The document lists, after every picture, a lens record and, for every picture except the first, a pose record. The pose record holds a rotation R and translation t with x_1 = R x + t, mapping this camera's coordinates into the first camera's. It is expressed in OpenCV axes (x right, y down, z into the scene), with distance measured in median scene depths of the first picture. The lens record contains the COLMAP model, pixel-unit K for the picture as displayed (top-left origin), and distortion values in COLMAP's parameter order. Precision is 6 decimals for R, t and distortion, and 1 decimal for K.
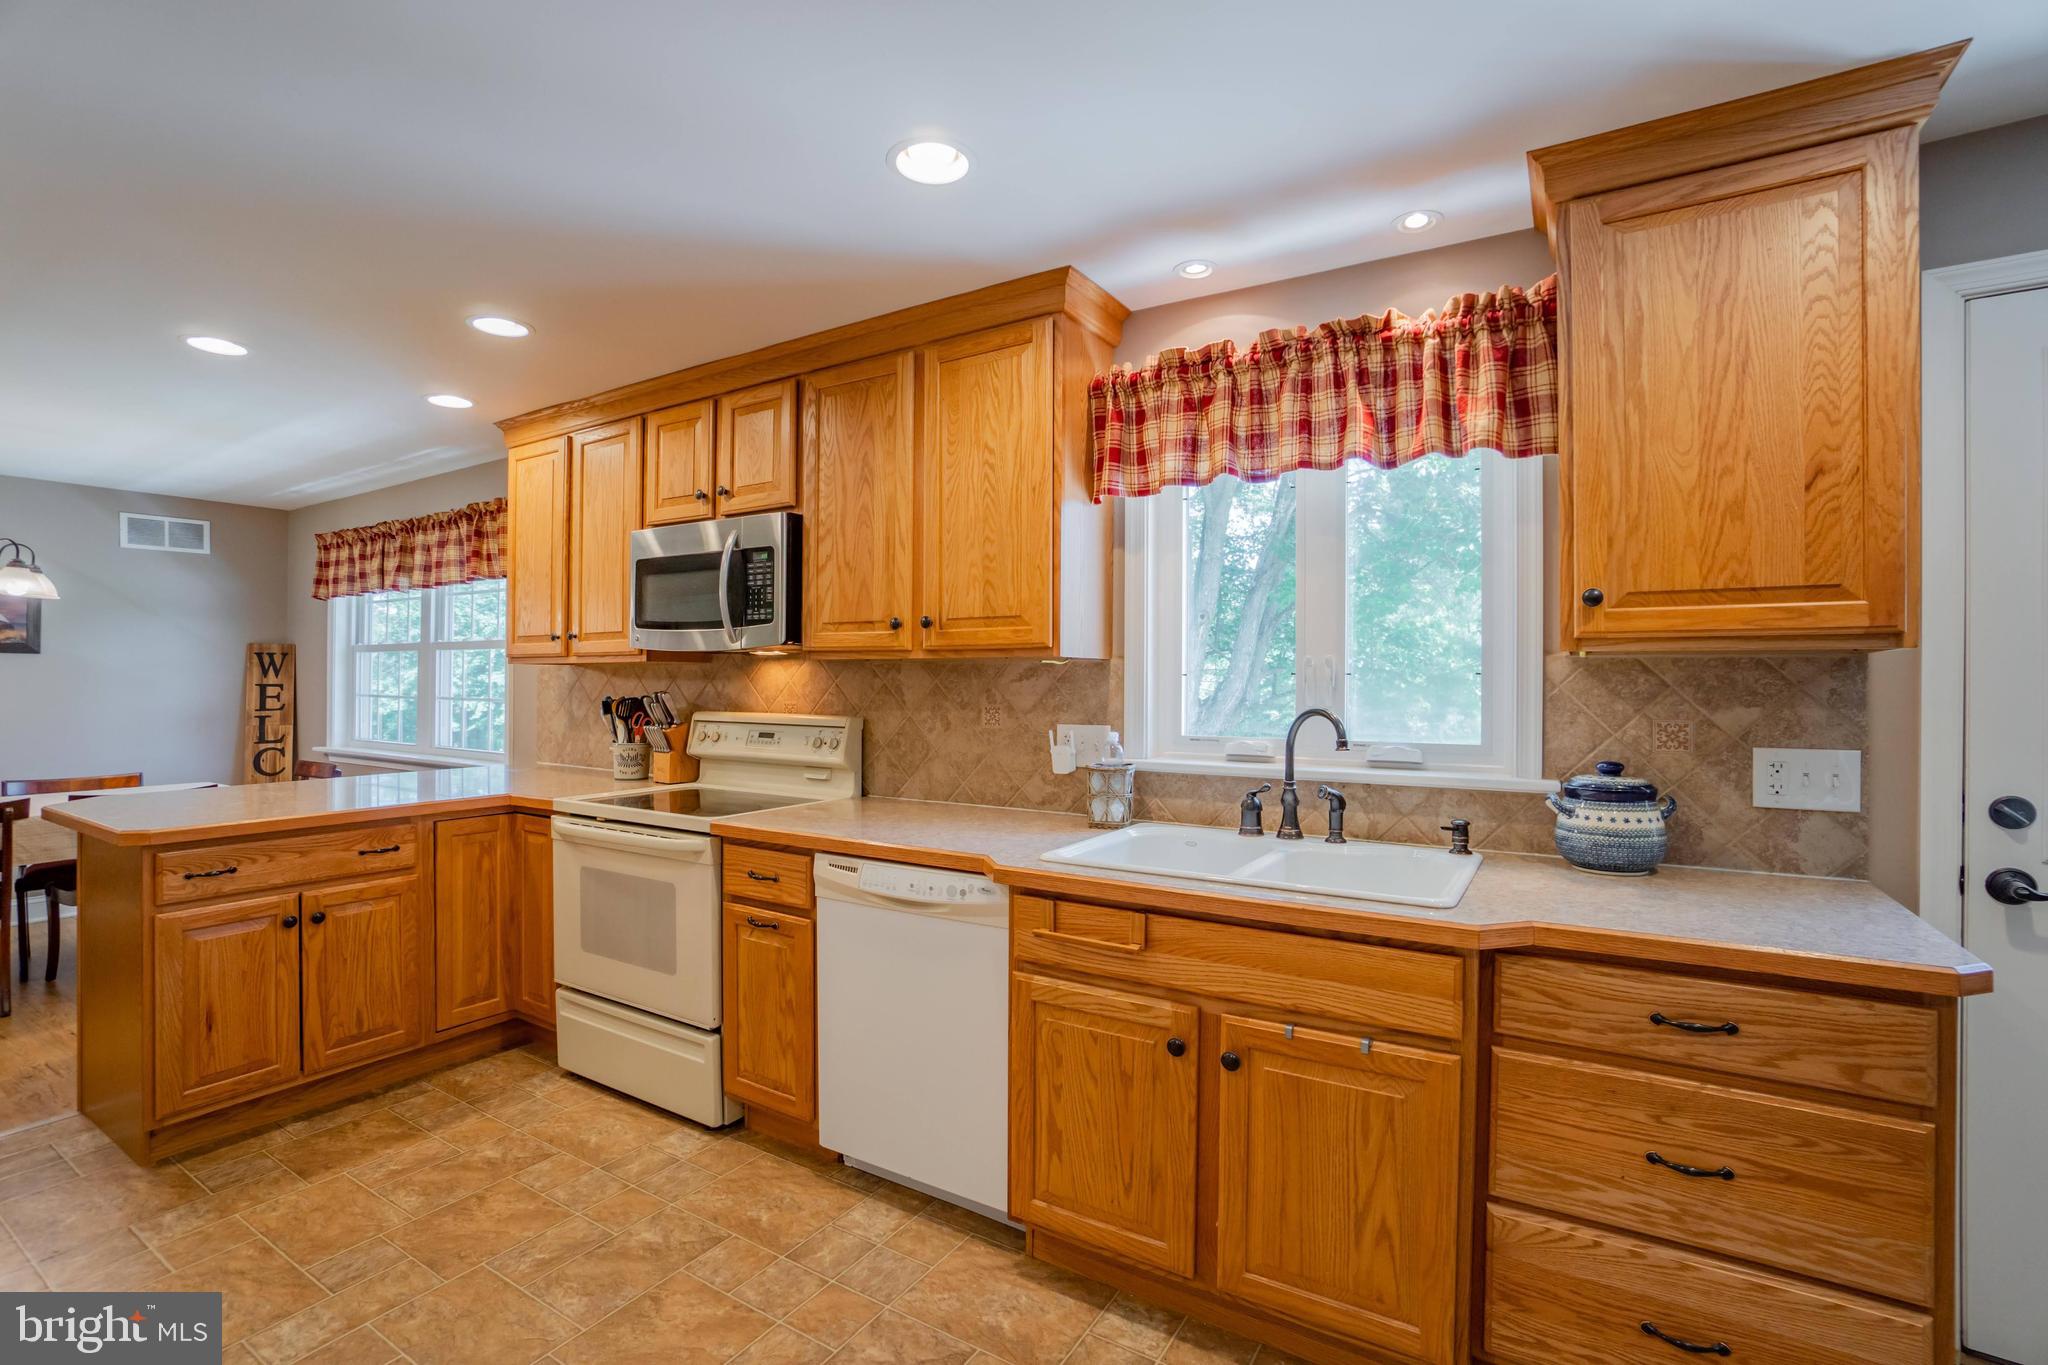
lens RADIAL K [[934.4, 0, 1115.2], [0, 934.4, 679.8], [0, 0, 1]] dist [-0.040910, 0.013598]
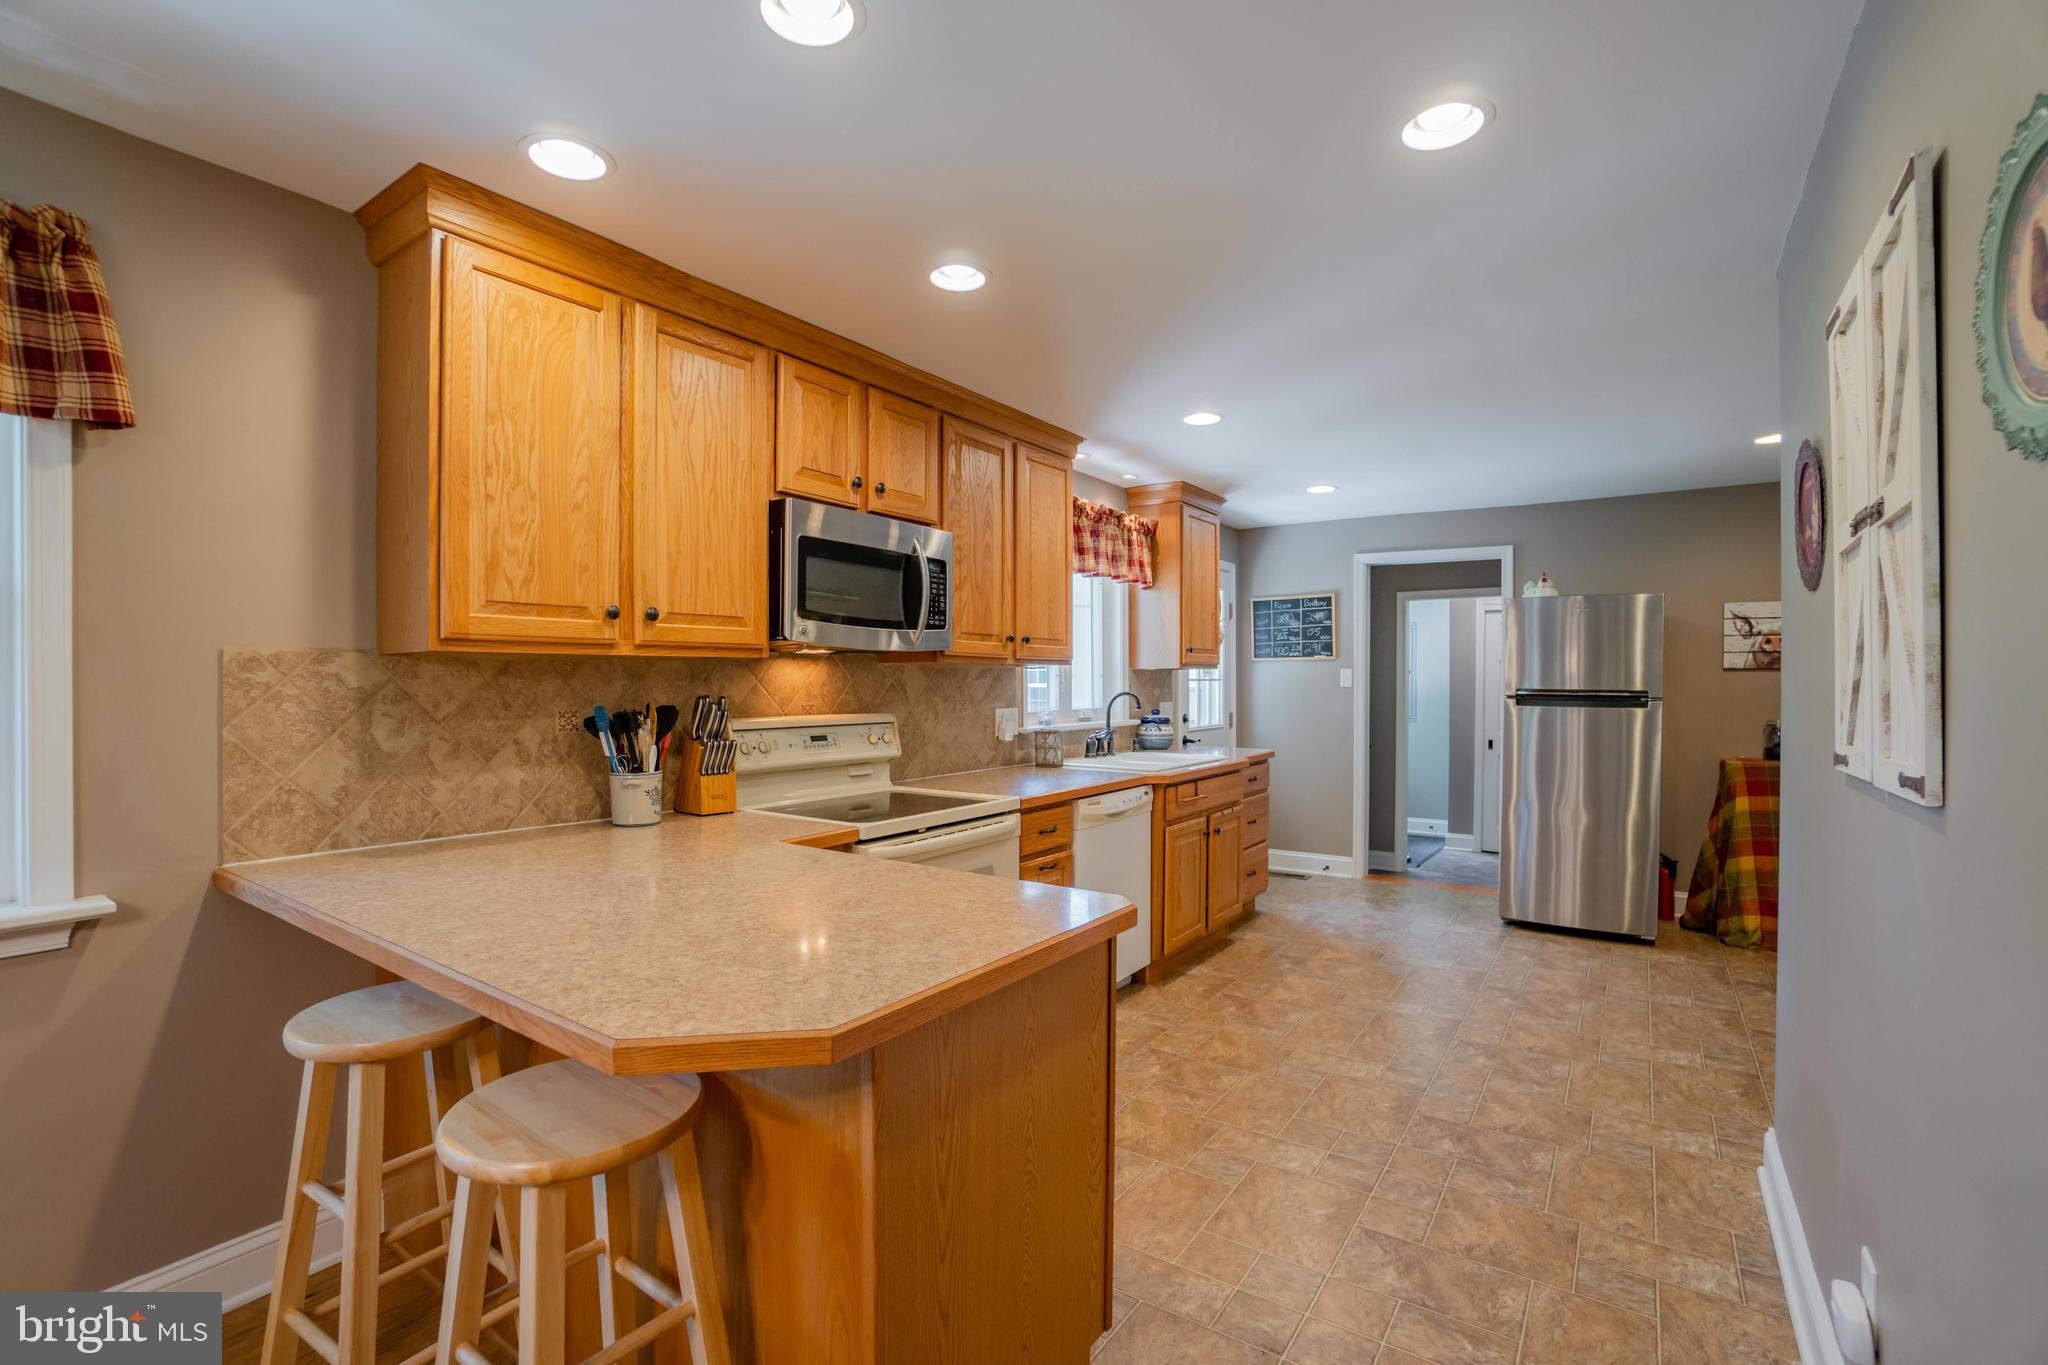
lens RADIAL K [[934.4, 0, 971.8], [0, 934.4, 682.9], [0, 0, 1]] dist [-0.040910, 0.013598]
pose [[0.114668, -0.008062, 0.993371, -1.906971], [-0.001651, 0.999964, 0.008306, -0.007401], [-0.993402, -0.002592, 0.114651, 1.078255]]
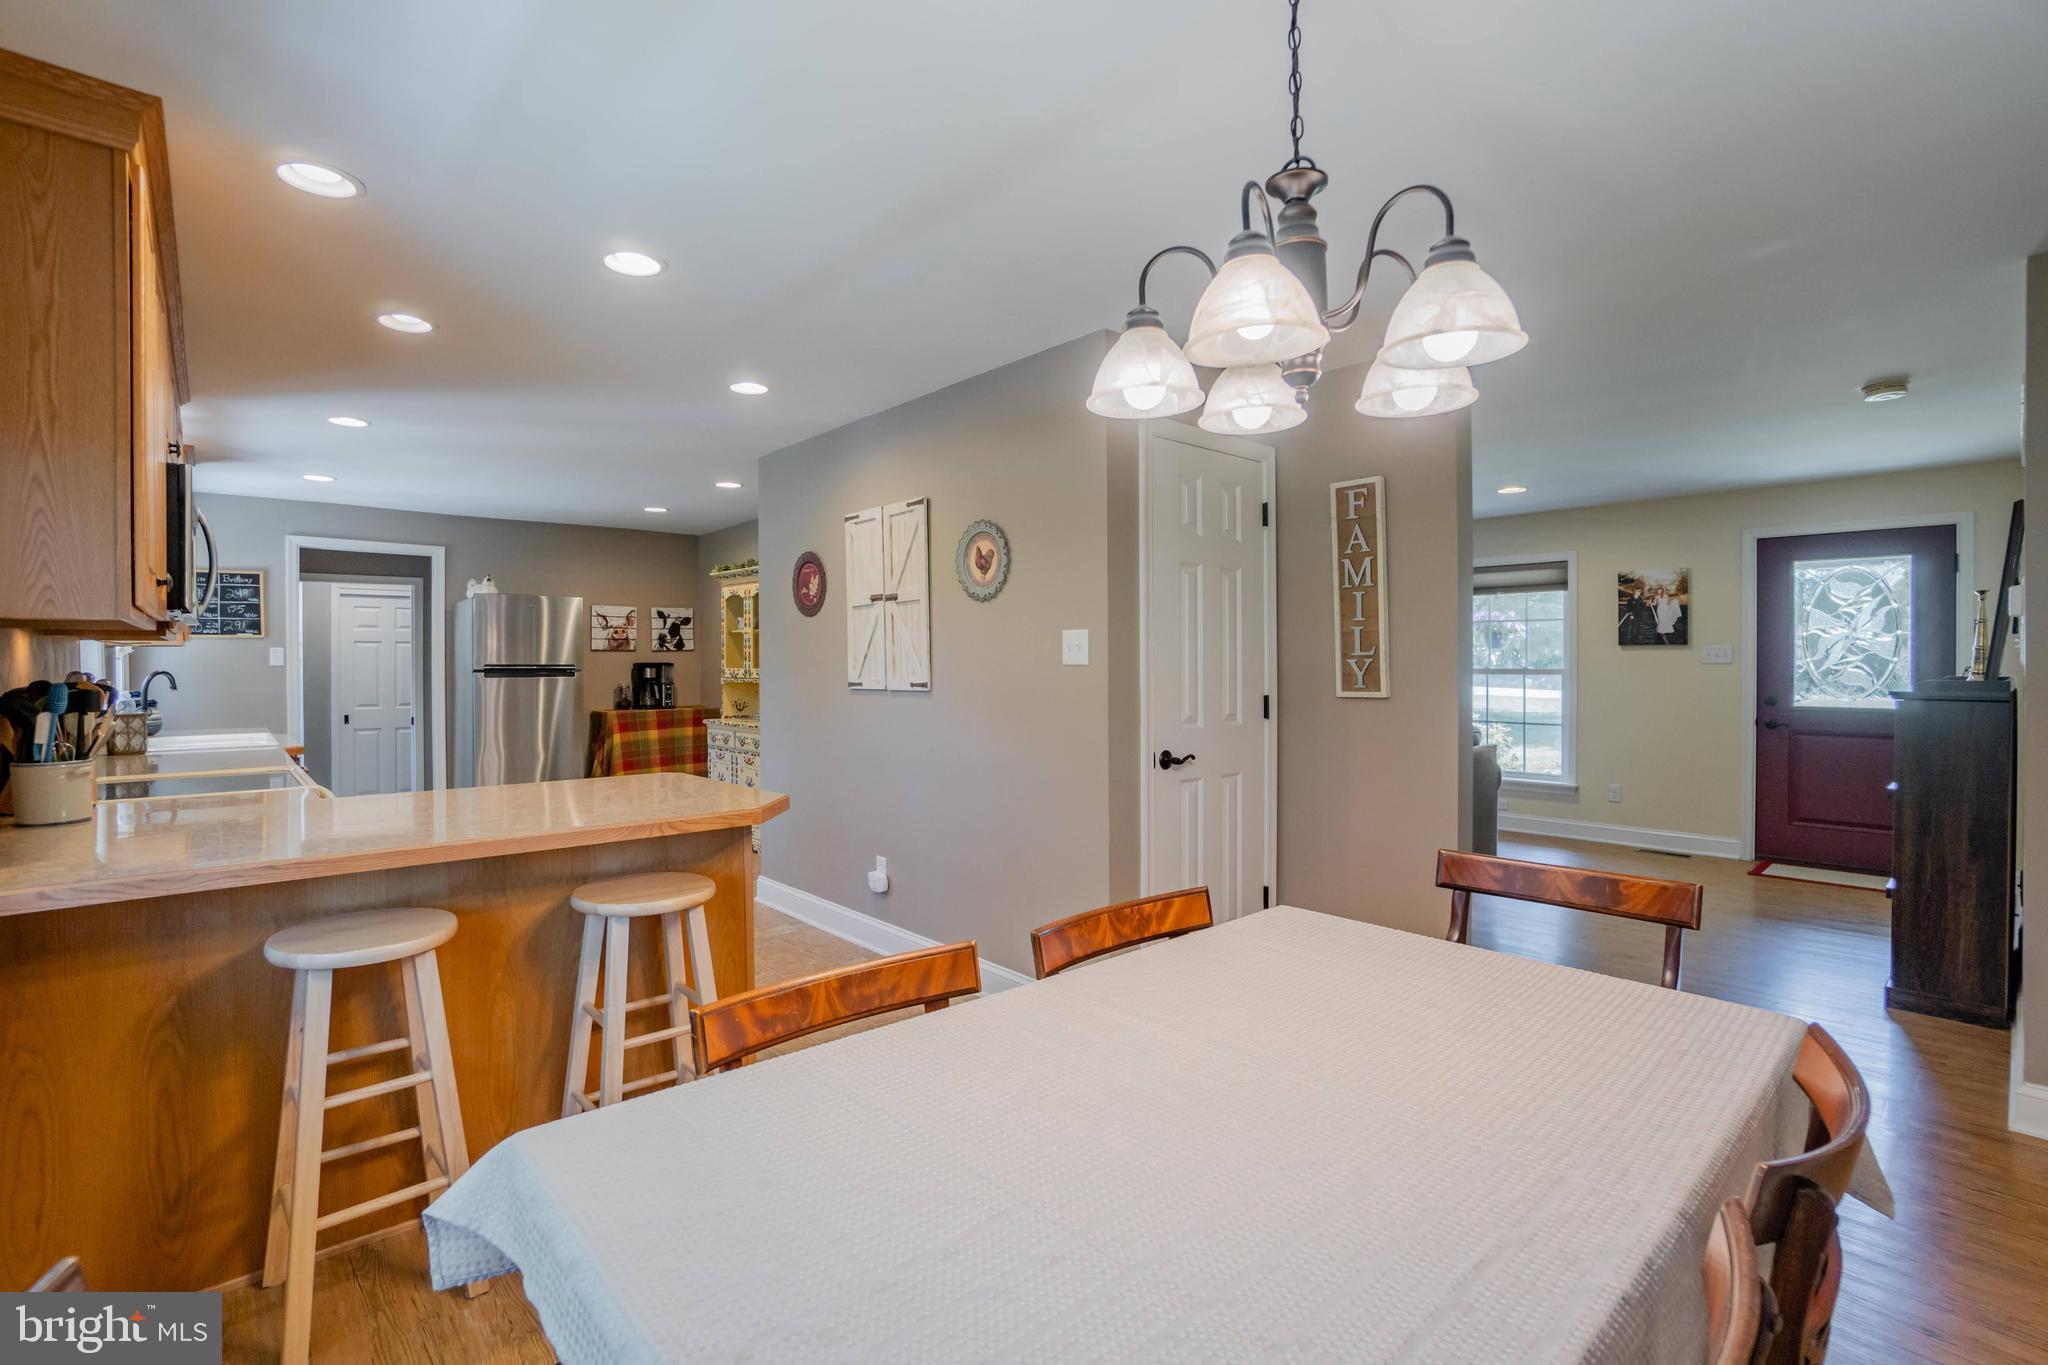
lens RADIAL K [[934.4, 0, 1052.3], [0, 934.4, 667.6], [0, 0, 1]] dist [-0.040910, 0.013598]
pose [[-0.949541, -0.003939, 0.313617, -2.113651], [-0.000957, 0.999953, 0.009662, 0.003938], [-0.313640, 0.008874, -0.949500, 2.162716]]
